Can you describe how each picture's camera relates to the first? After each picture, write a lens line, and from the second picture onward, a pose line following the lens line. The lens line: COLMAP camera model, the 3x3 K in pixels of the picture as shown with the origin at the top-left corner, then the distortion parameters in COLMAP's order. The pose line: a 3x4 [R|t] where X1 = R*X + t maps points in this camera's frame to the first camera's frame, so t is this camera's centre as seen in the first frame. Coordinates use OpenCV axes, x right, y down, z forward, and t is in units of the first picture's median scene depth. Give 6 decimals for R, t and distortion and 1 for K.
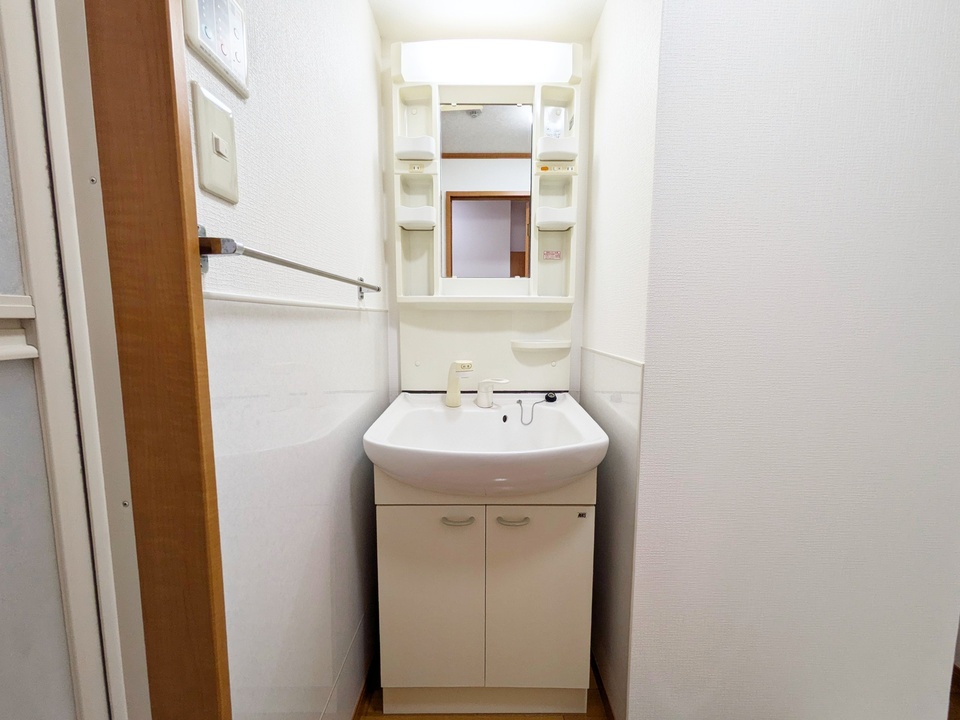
lens RADIAL K [[378.9, 0, 484.7], [0, 378.9, 360.5], [0, 0, 1]] dist [0.002370, 0.000315]
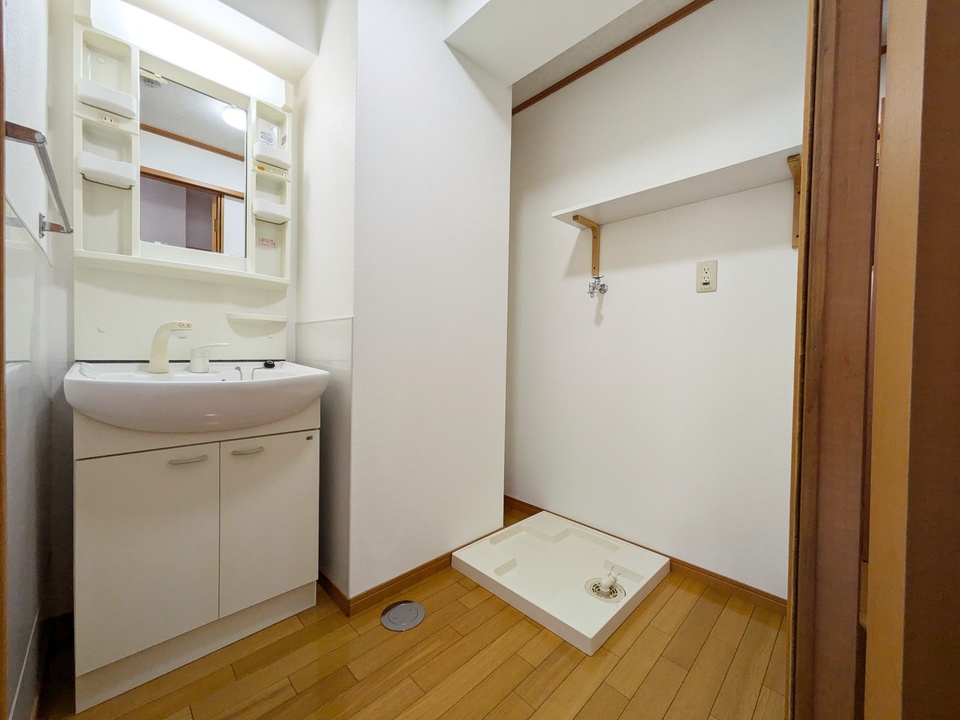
lens RADIAL K [[378.9, 0, 479.6], [0, 378.9, 357.9], [0, 0, 1]] dist [0.002370, 0.000315]
pose [[0.715815, -0.001619, 0.698289, -0.180643], [0.060870, 0.996335, -0.060088, 0.197926], [-0.695632, 0.085517, 0.713290, -0.270266]]
